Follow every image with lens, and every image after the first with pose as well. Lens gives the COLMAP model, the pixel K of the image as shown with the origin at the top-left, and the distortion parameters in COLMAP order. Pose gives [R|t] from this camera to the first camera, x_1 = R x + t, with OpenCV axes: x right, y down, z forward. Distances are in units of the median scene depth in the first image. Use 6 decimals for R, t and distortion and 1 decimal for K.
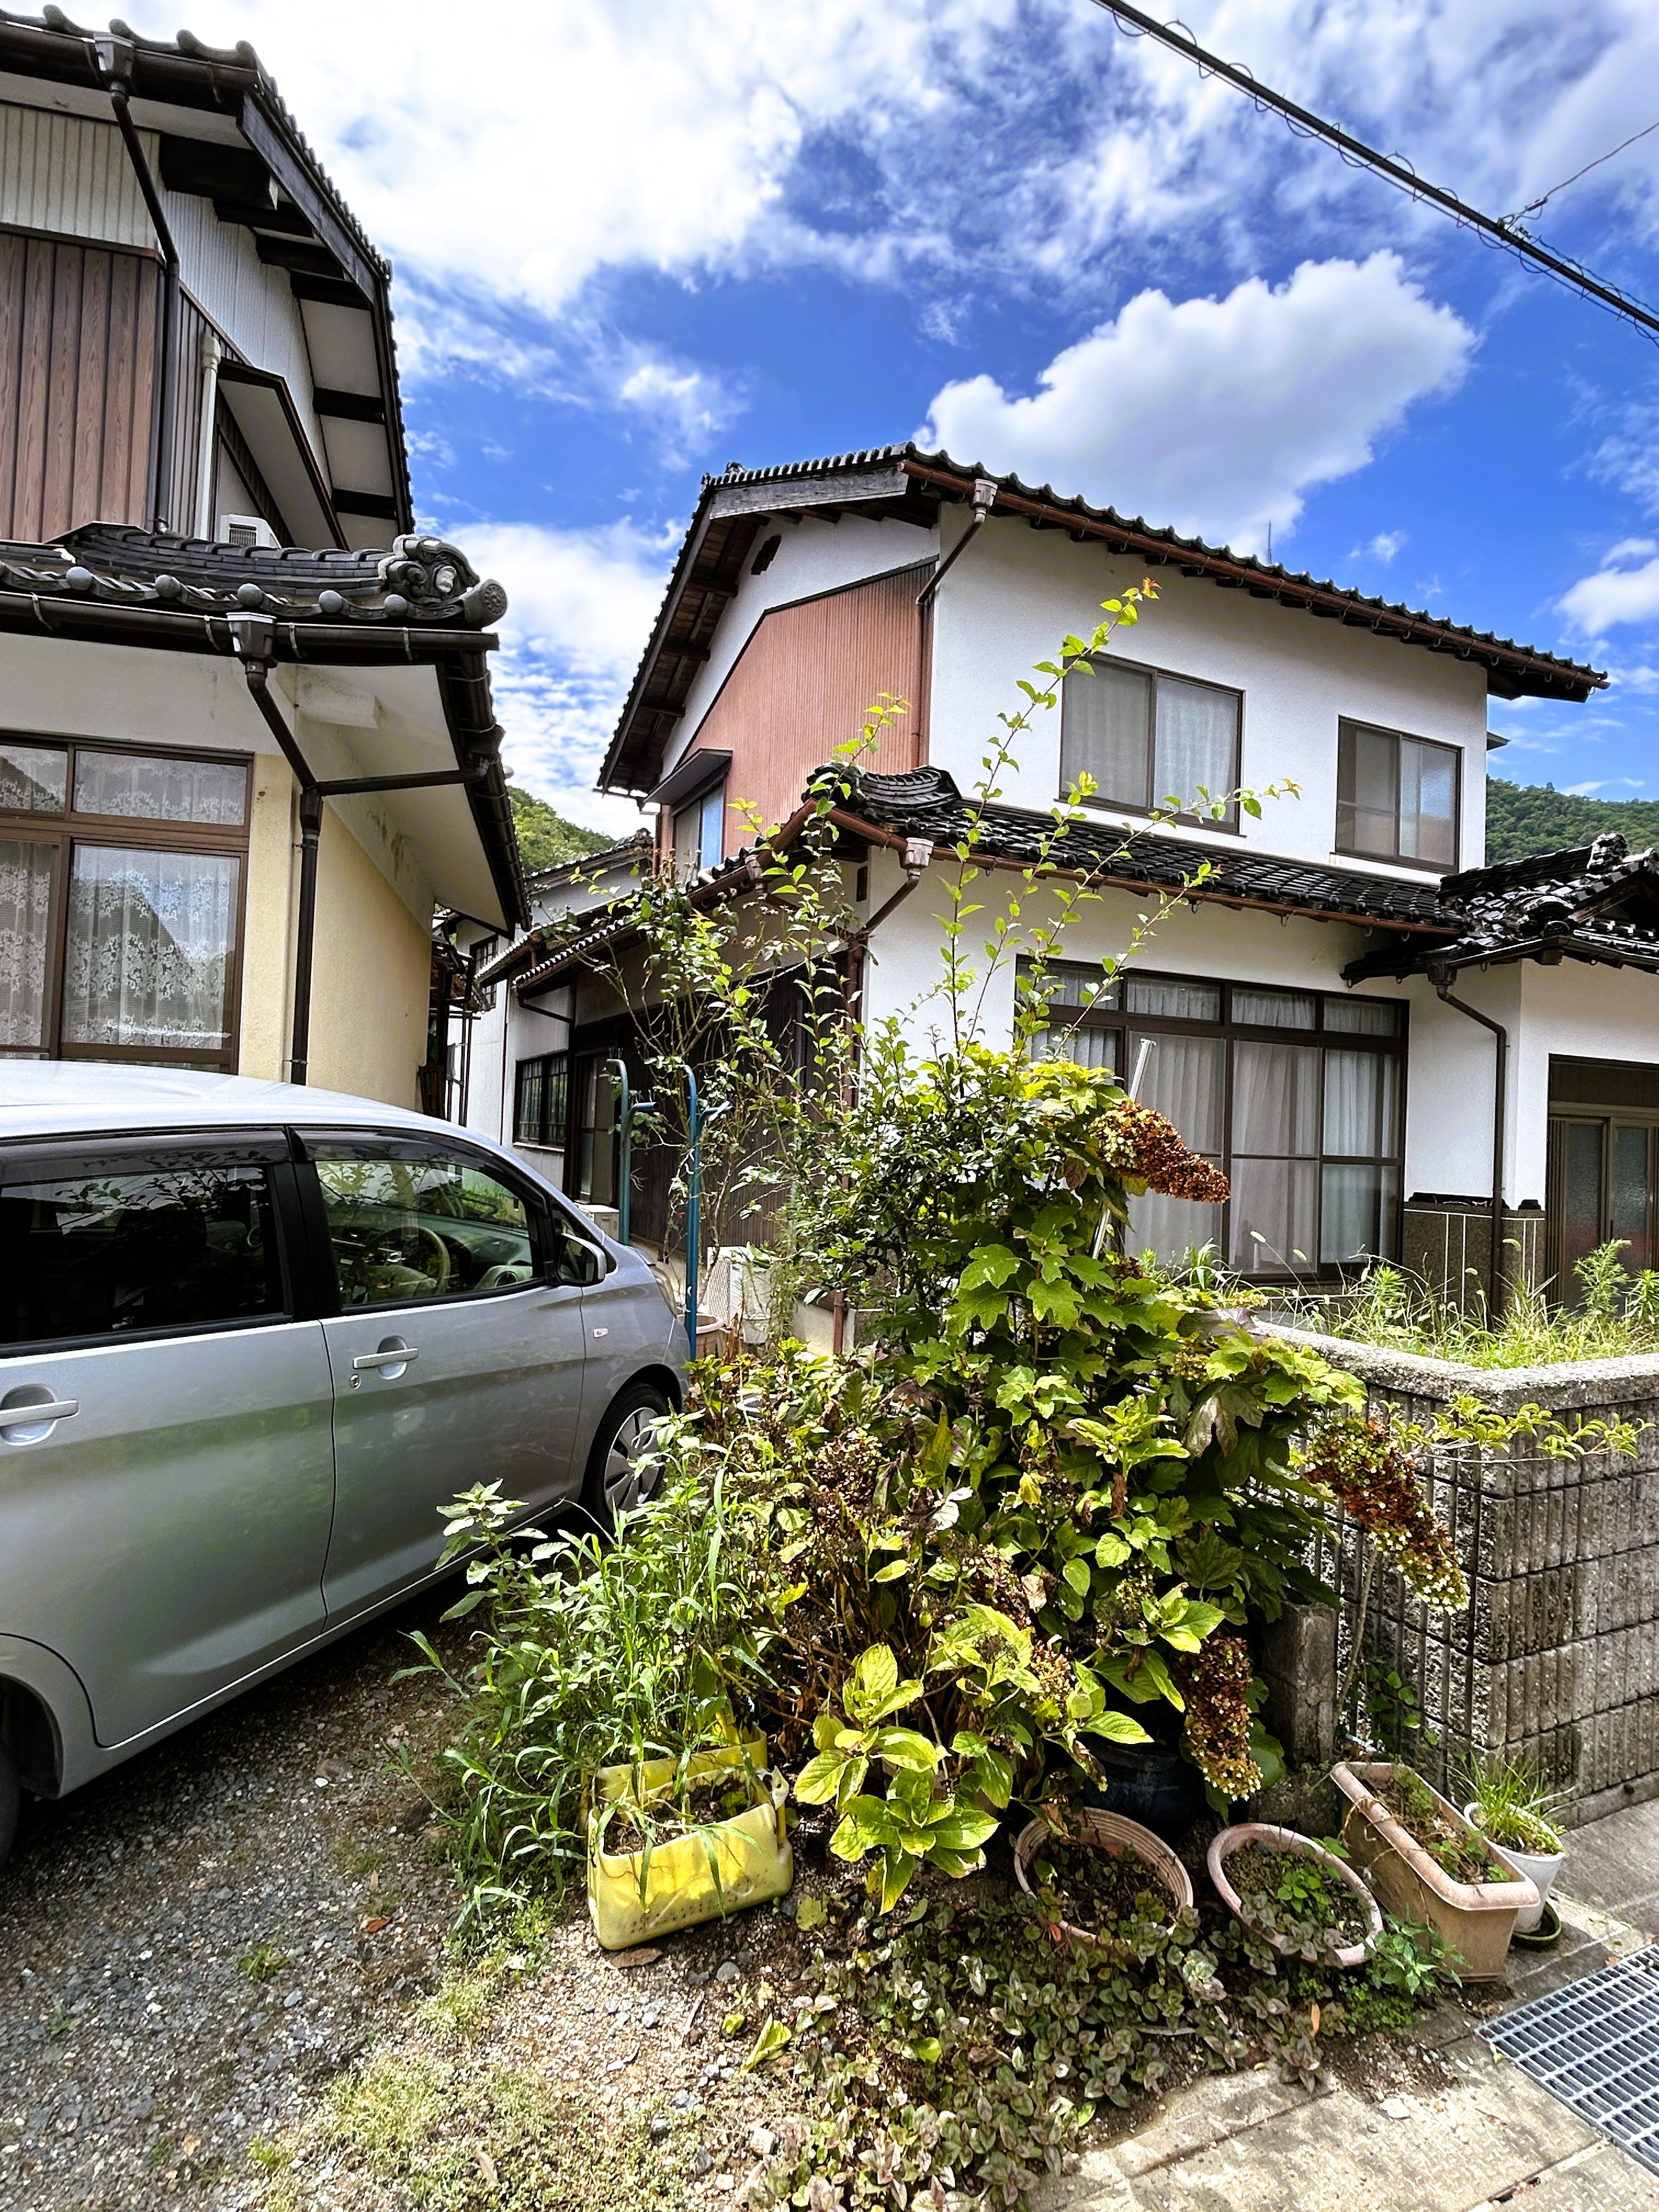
lens RADIAL K [[1154.0, 0, 820.3], [0, 1154.0, 1098.6], [0, 0, 1]] dist [-0.000367, 0.000025]
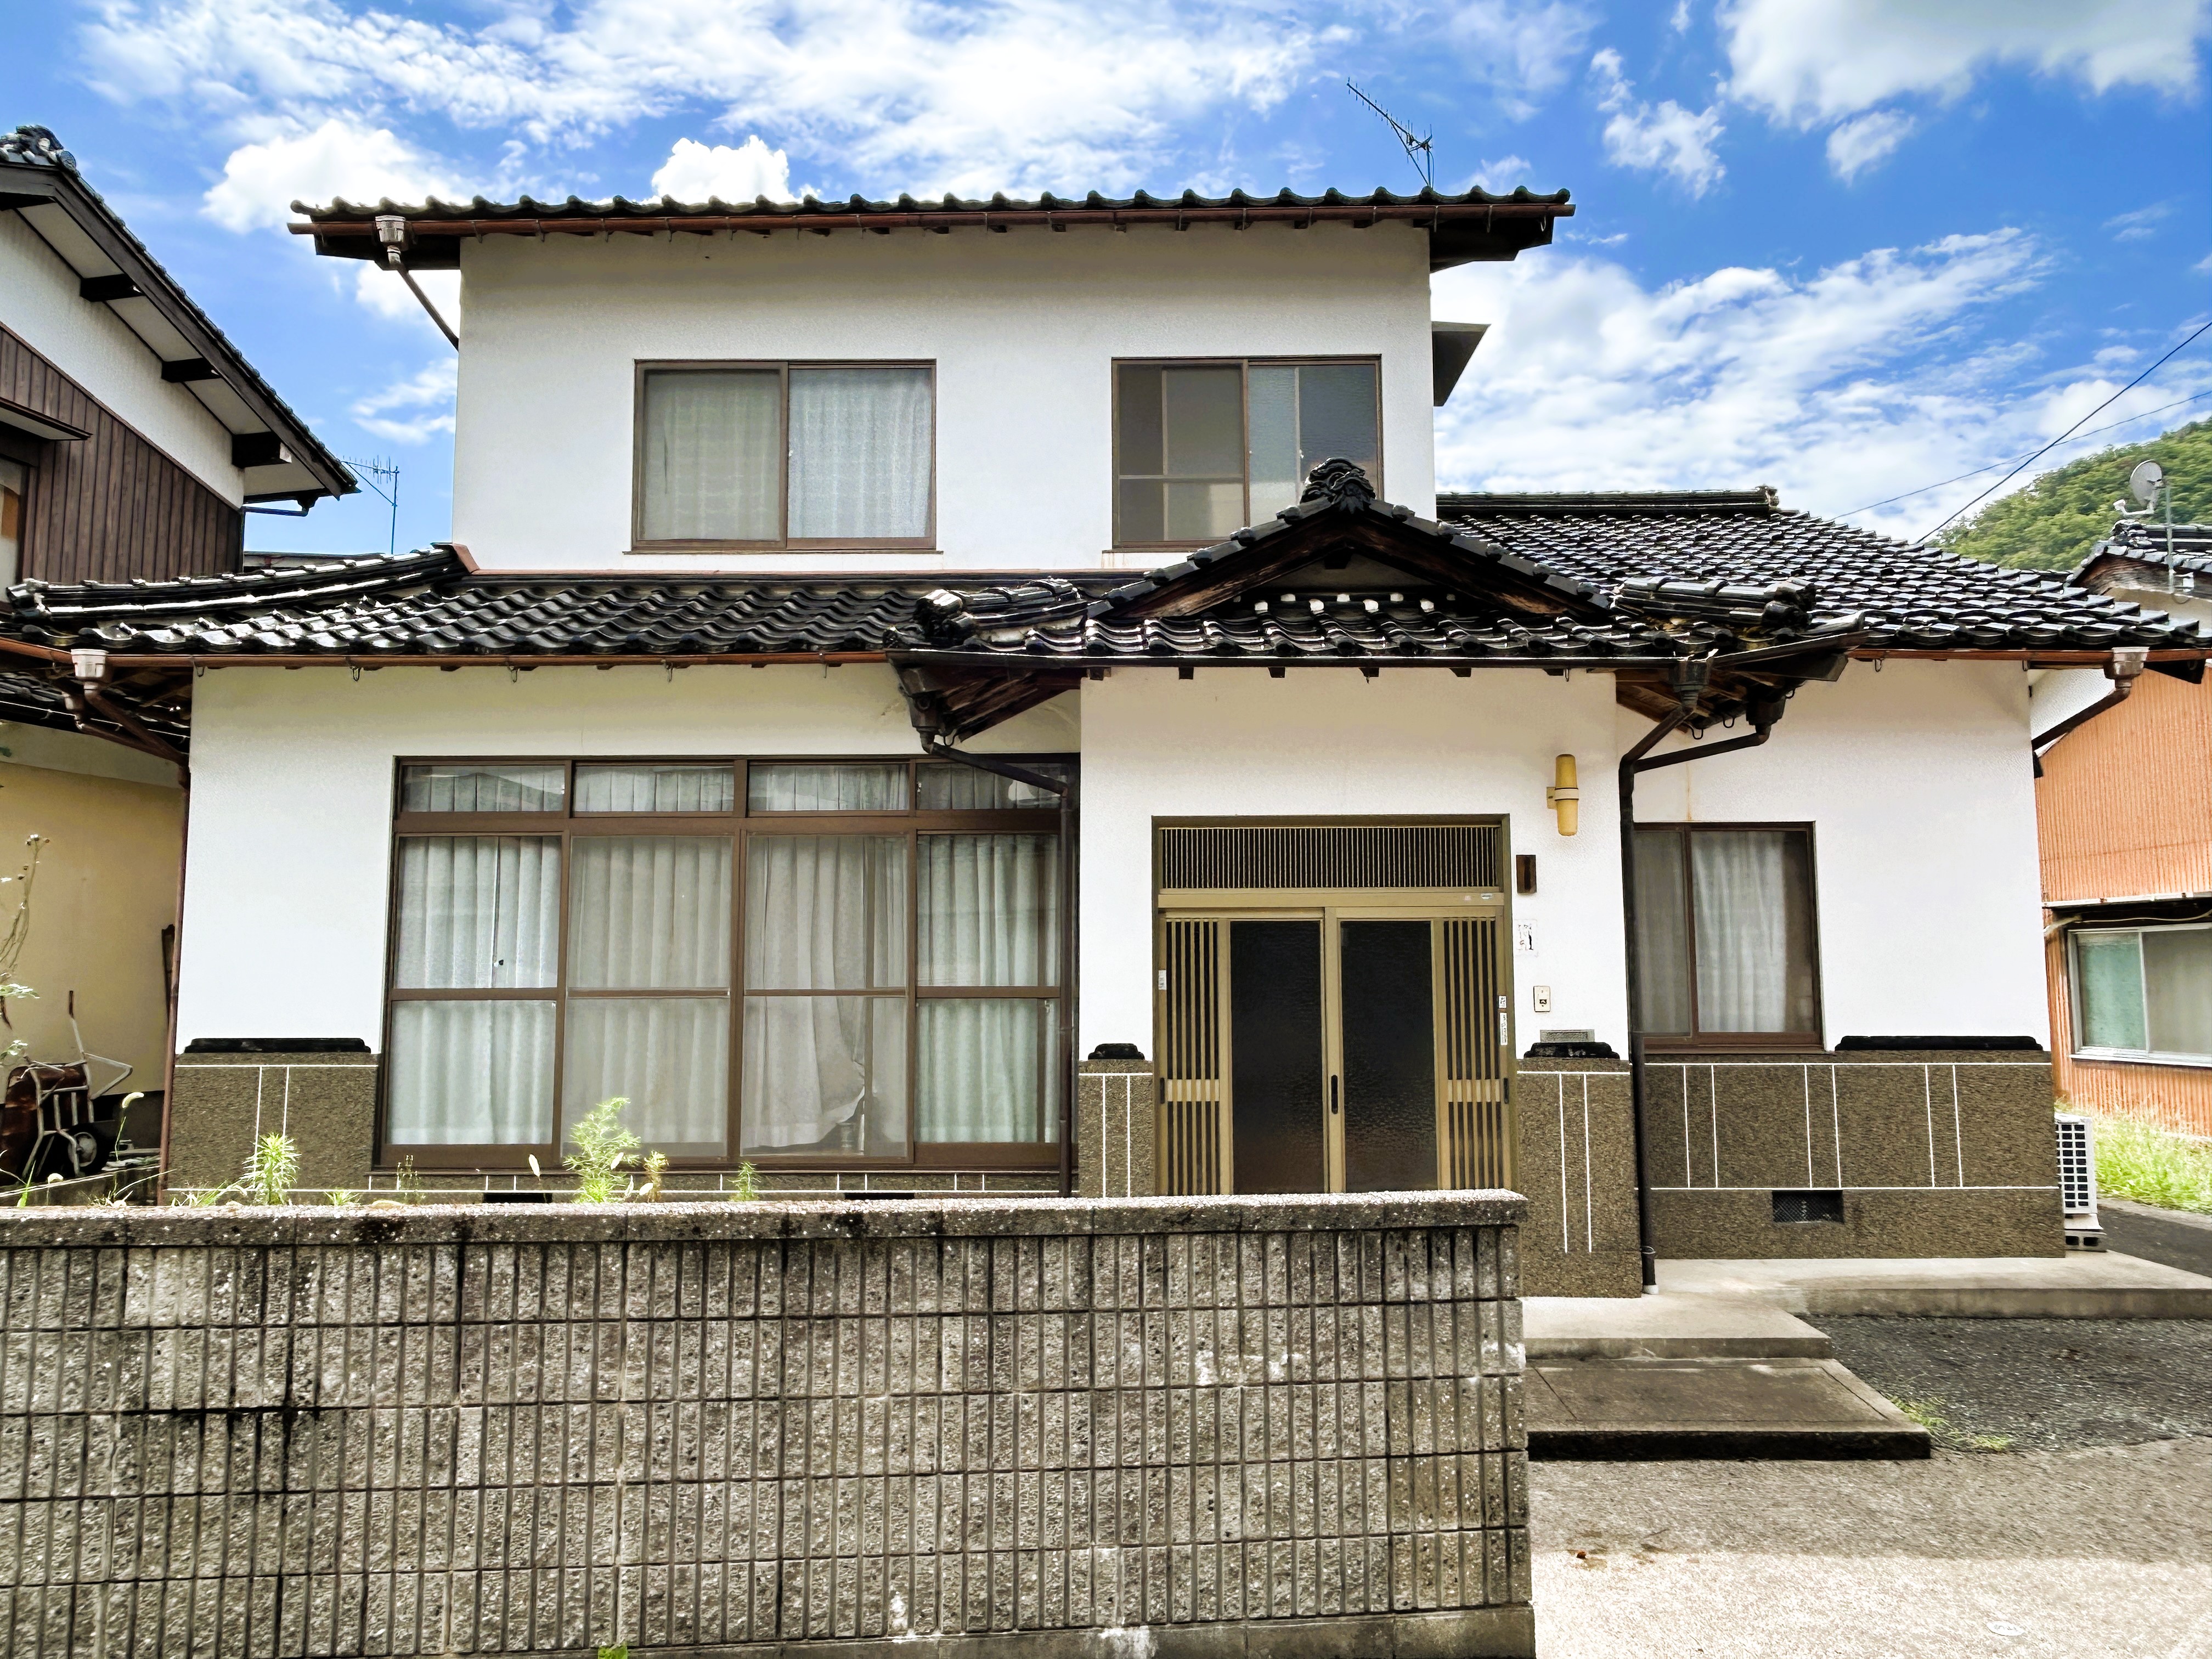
lens RADIAL K [[1499.5, 0, 1095.7], [0, 1499.5, 834.6], [0, 0, 1]] dist [0.003540, -0.005509]
pose [[0.897425, -0.081766, -0.433523, 0.932790], [0.047408, 0.994858, -0.089501, 0.043409], [0.438612, 0.059768, 0.896687, 0.223050]]
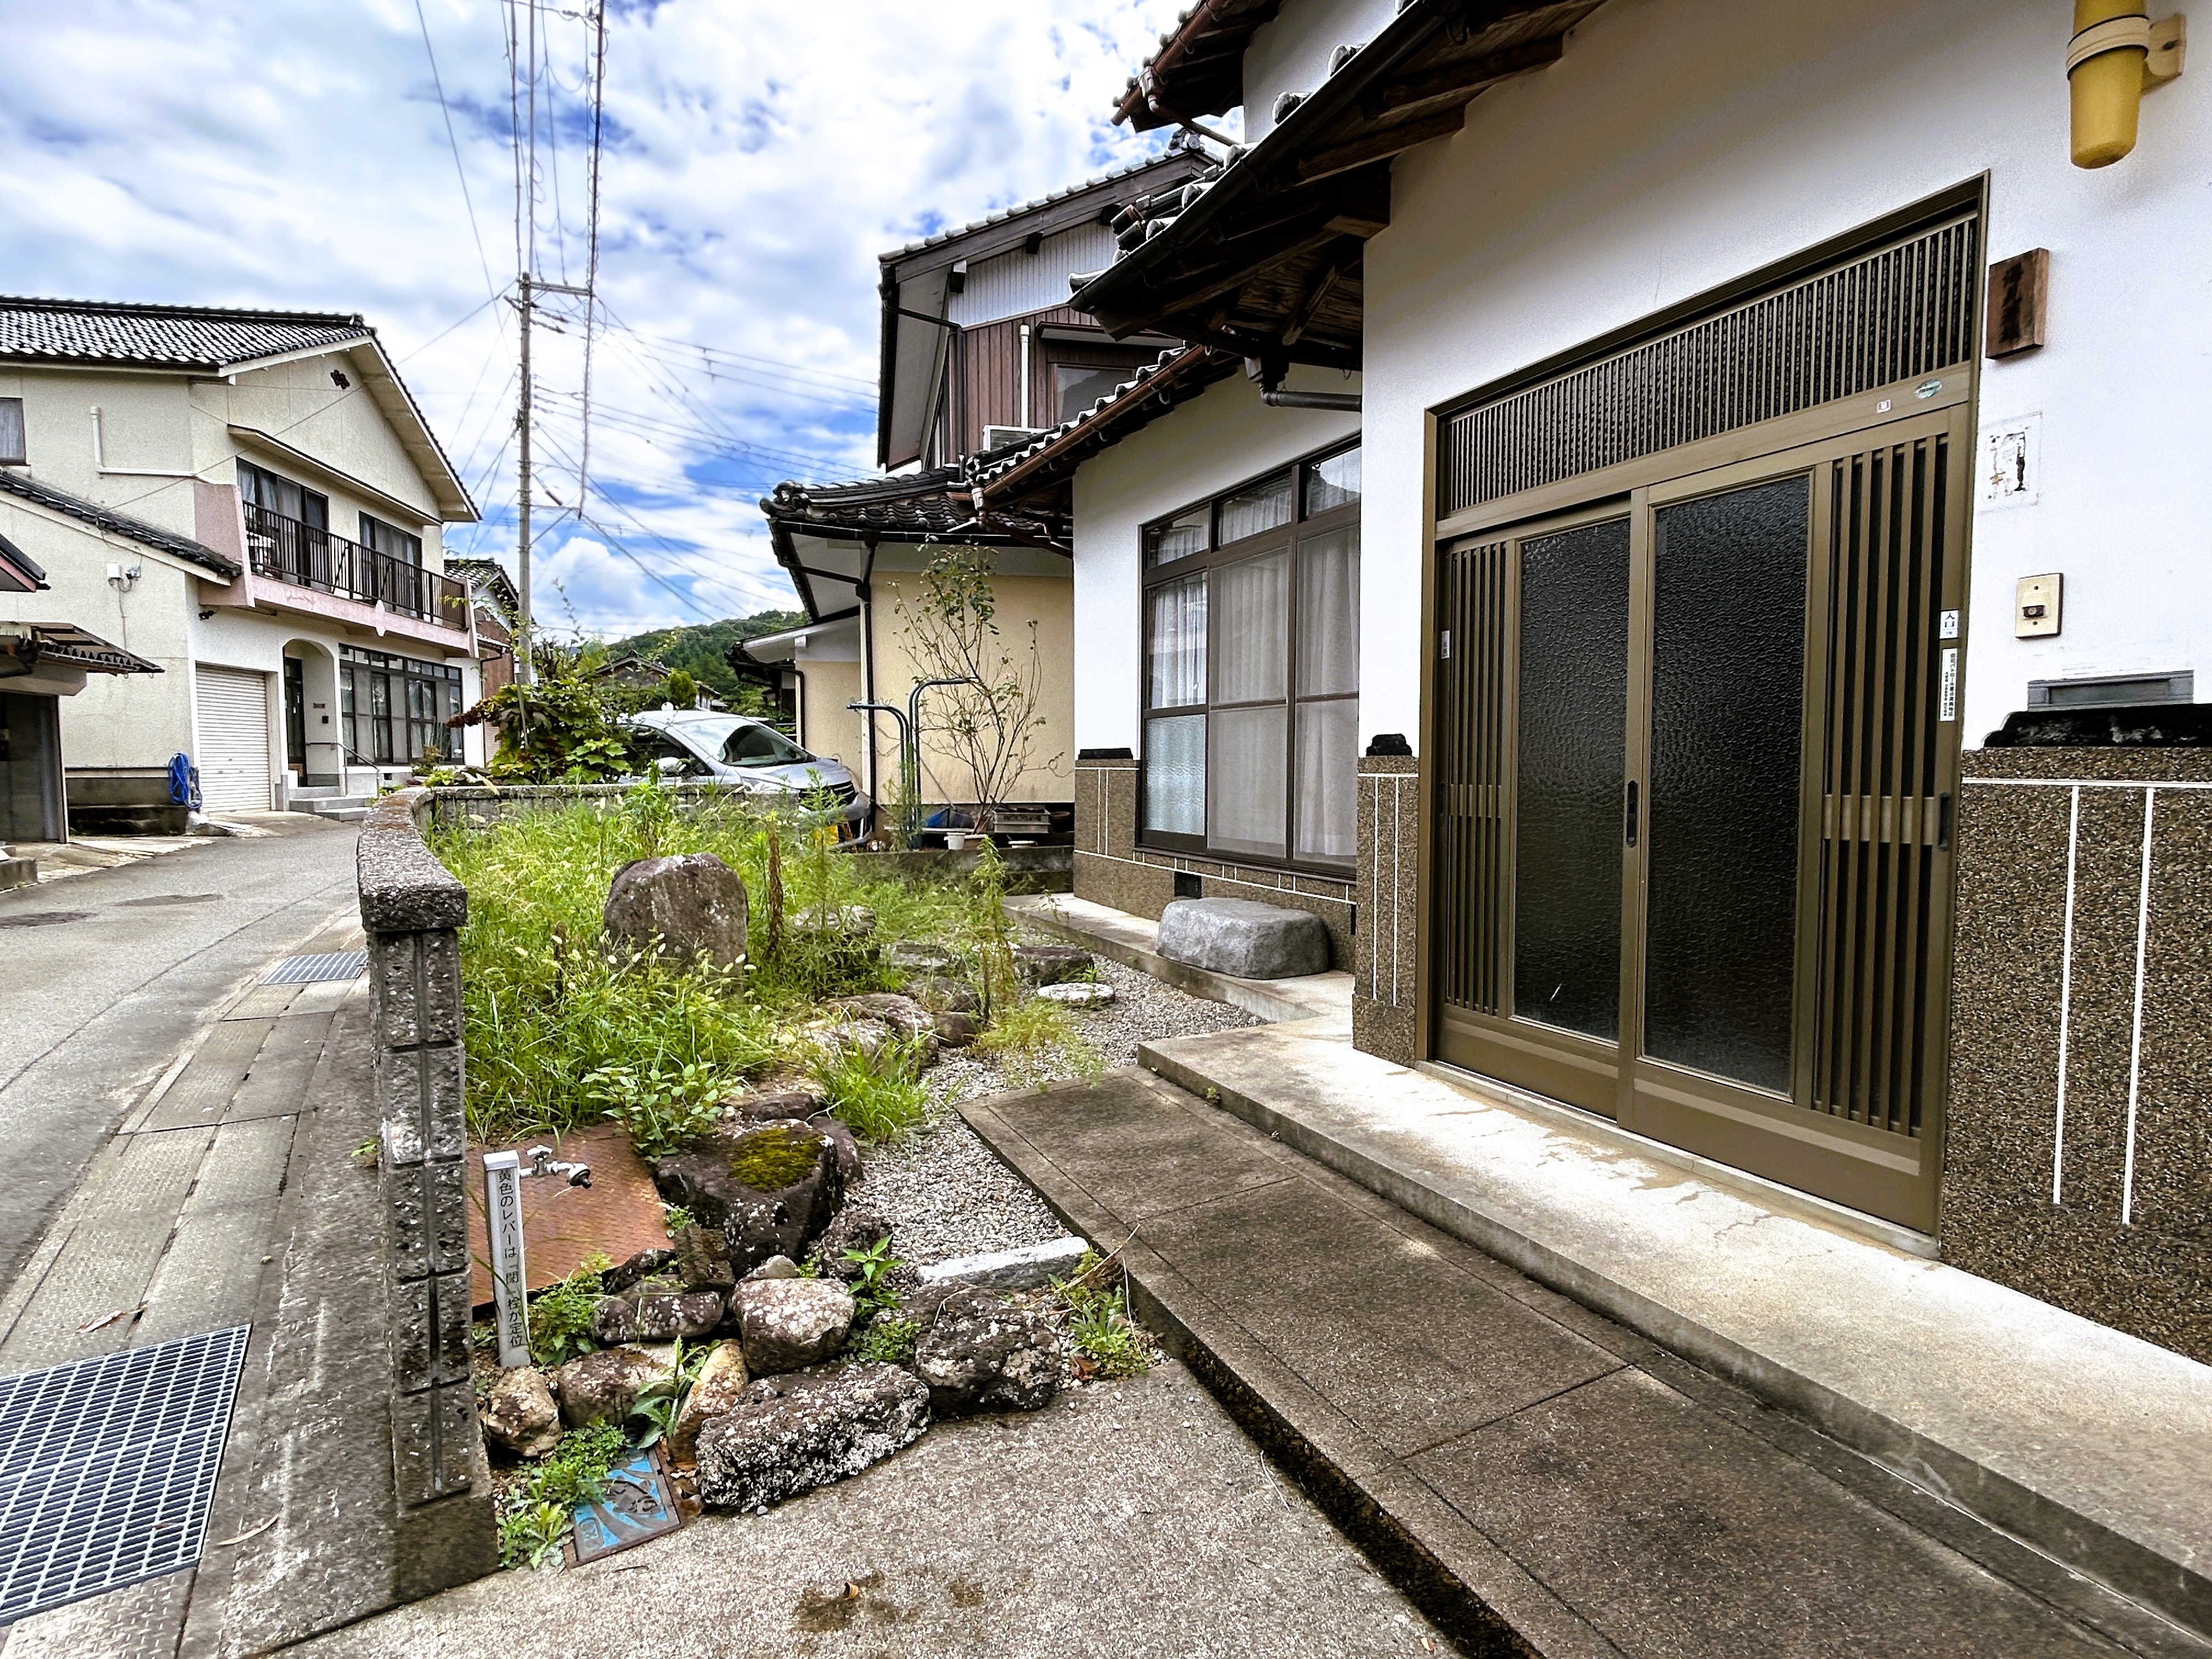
lens RADIAL K [[1154.0, 0, 1099.9], [0, 1154.0, 831.3], [0, 0, 1]] dist [-0.000367, 0.000025]
pose [[-0.022112, 0.025402, -0.999433, 1.052669], [0.030475, 0.999230, 0.024722, 0.107387], [0.999291, -0.029911, -0.022869, 0.846417]]
